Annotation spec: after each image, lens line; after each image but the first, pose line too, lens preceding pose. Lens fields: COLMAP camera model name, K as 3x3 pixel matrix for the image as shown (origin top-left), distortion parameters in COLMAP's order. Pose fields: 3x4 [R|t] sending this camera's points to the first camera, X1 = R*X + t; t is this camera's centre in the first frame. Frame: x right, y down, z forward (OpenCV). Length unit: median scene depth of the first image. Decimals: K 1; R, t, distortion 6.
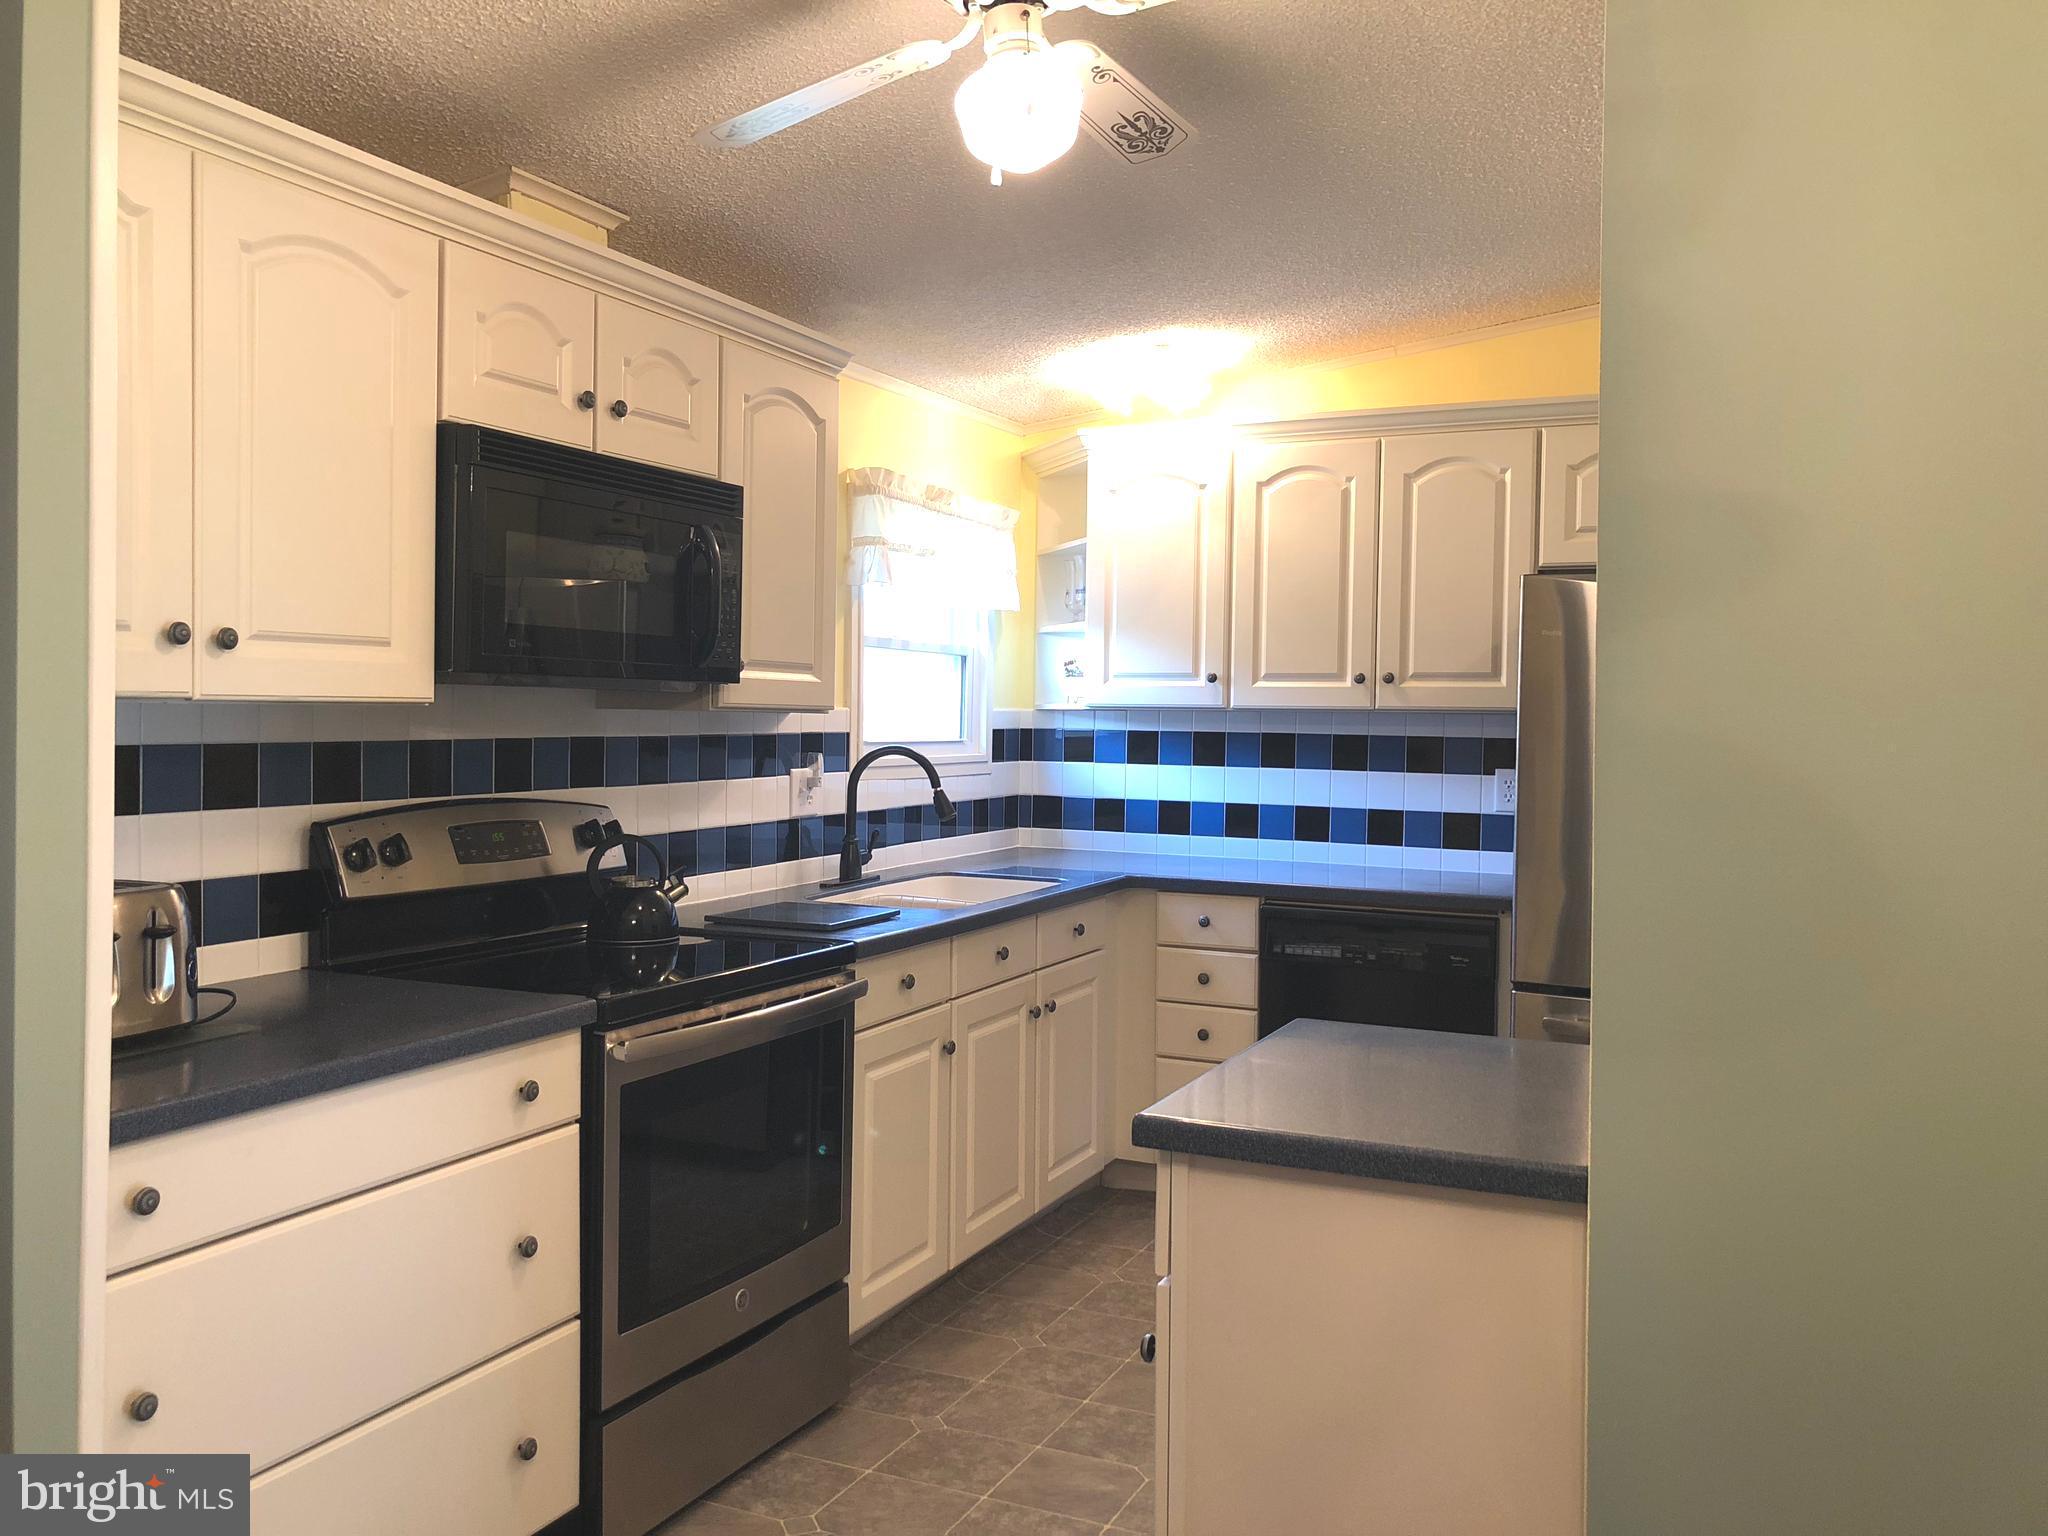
lens RADIAL K [[1616.5, 0, 1024.0], [0, 1616.5, 768.0], [0, 0, 1]] dist [0.003656, -0.279058]
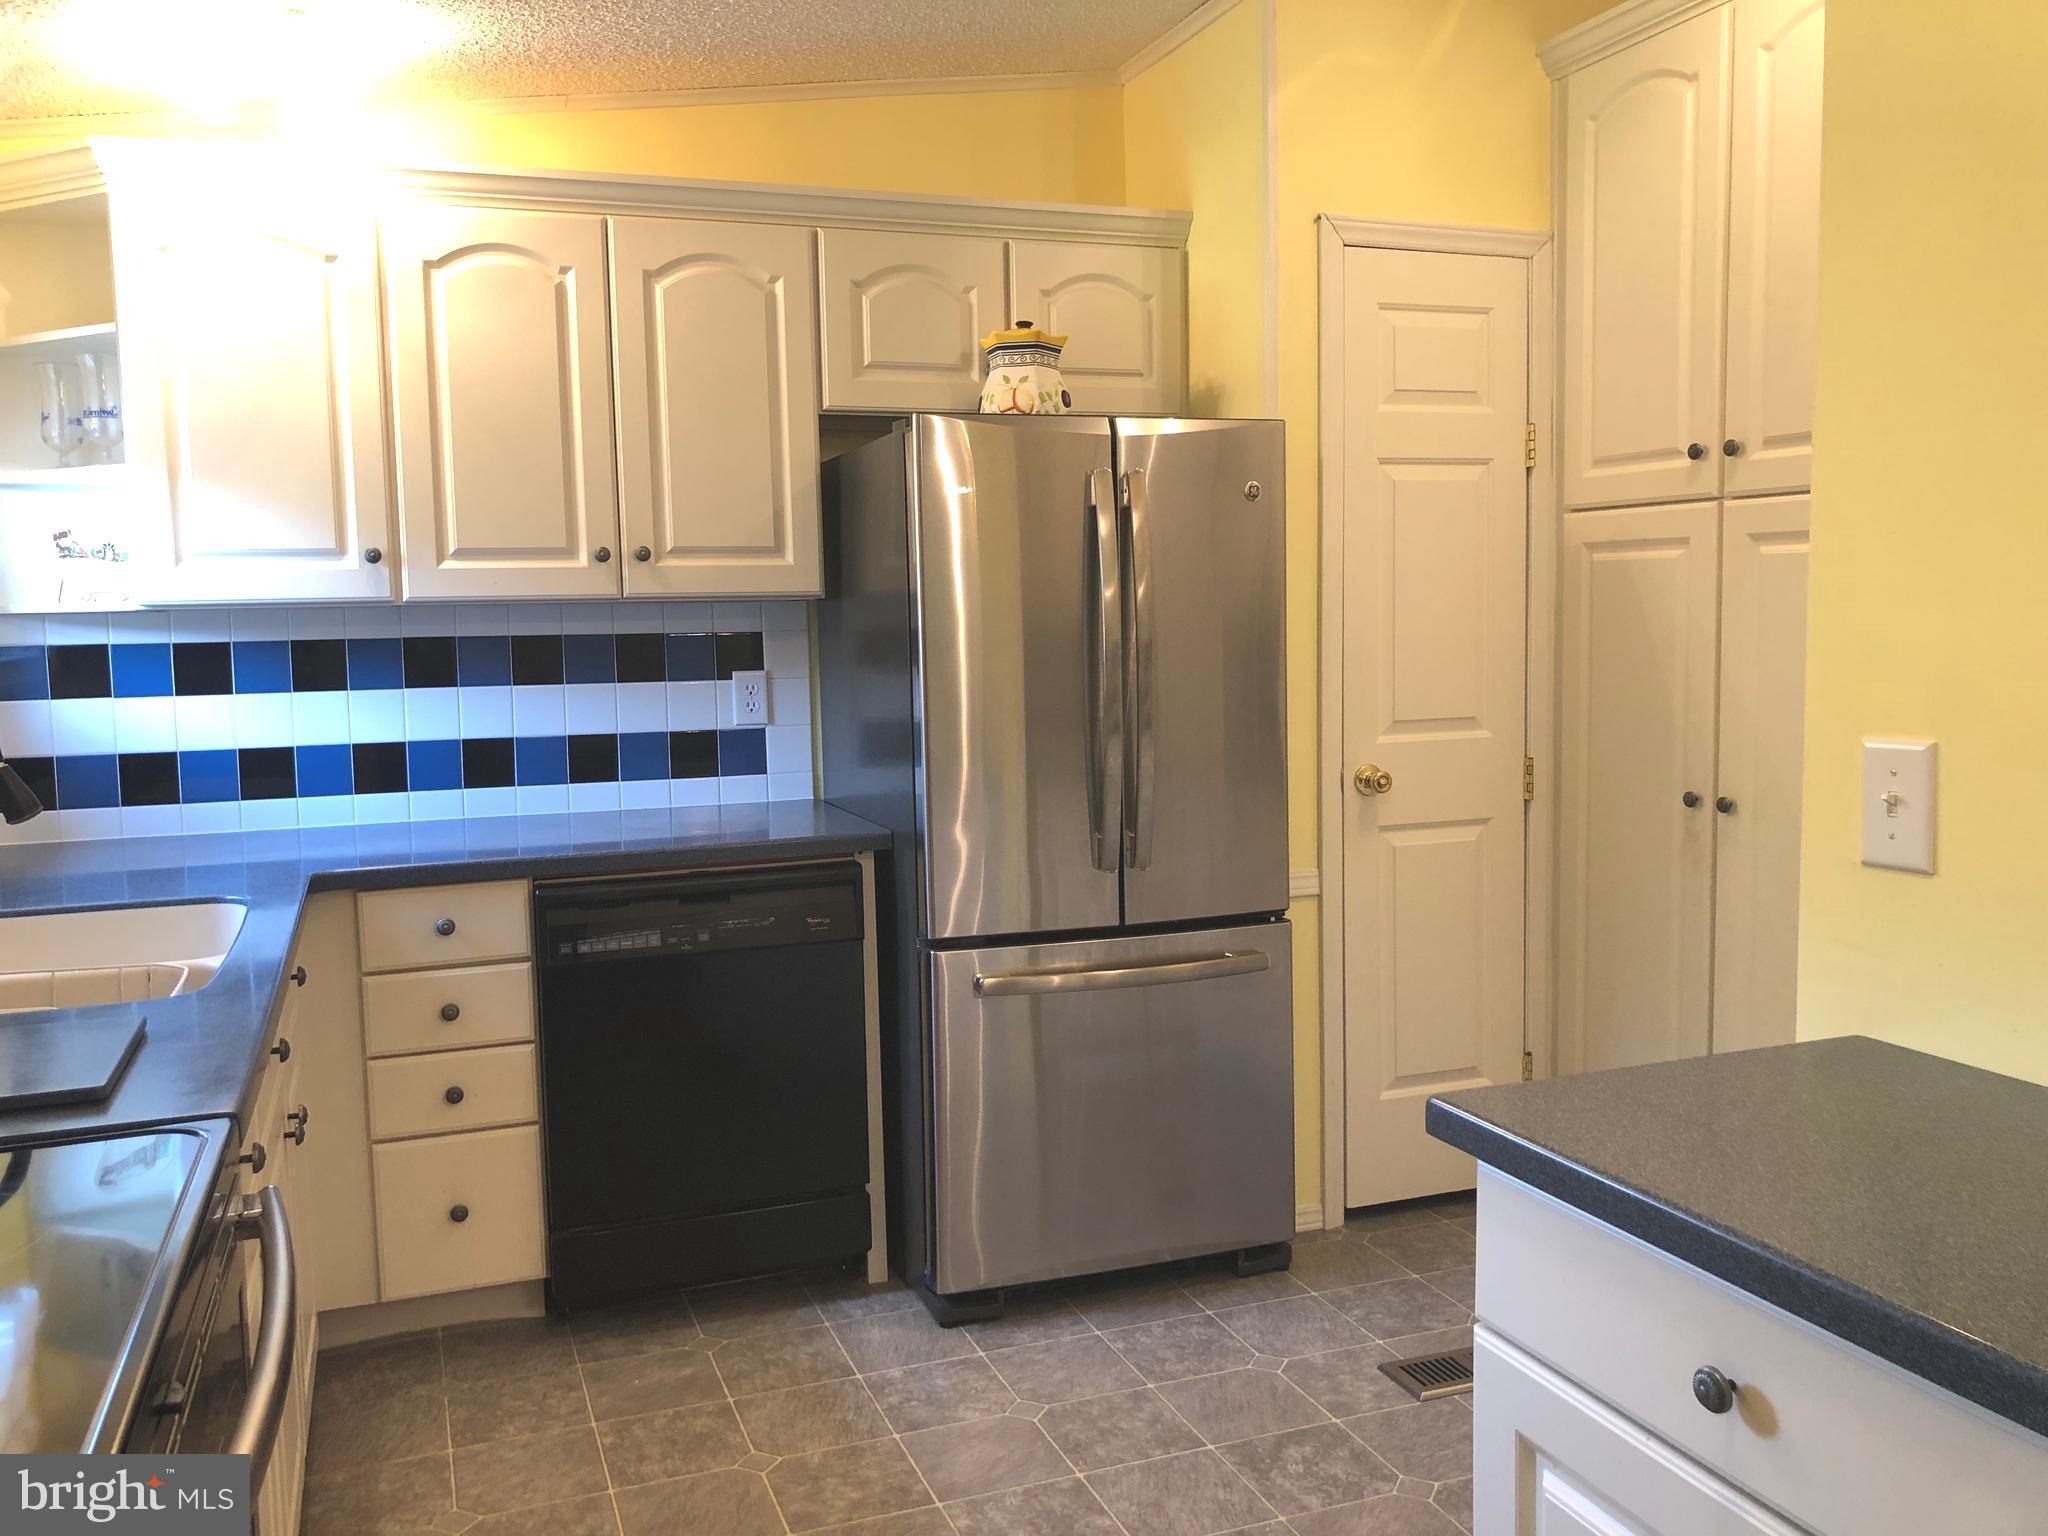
lens RADIAL K [[1632.9, 0, 1024.0], [0, 1632.9, 768.0], [0, 0, 1]] dist [0.006655, -0.052318]
pose [[0.684287, -0.096060, 0.722858, -0.195137], [0.050994, 0.995162, 0.083973, -0.012638], [-0.727428, -0.020600, 0.685875, 0.363478]]
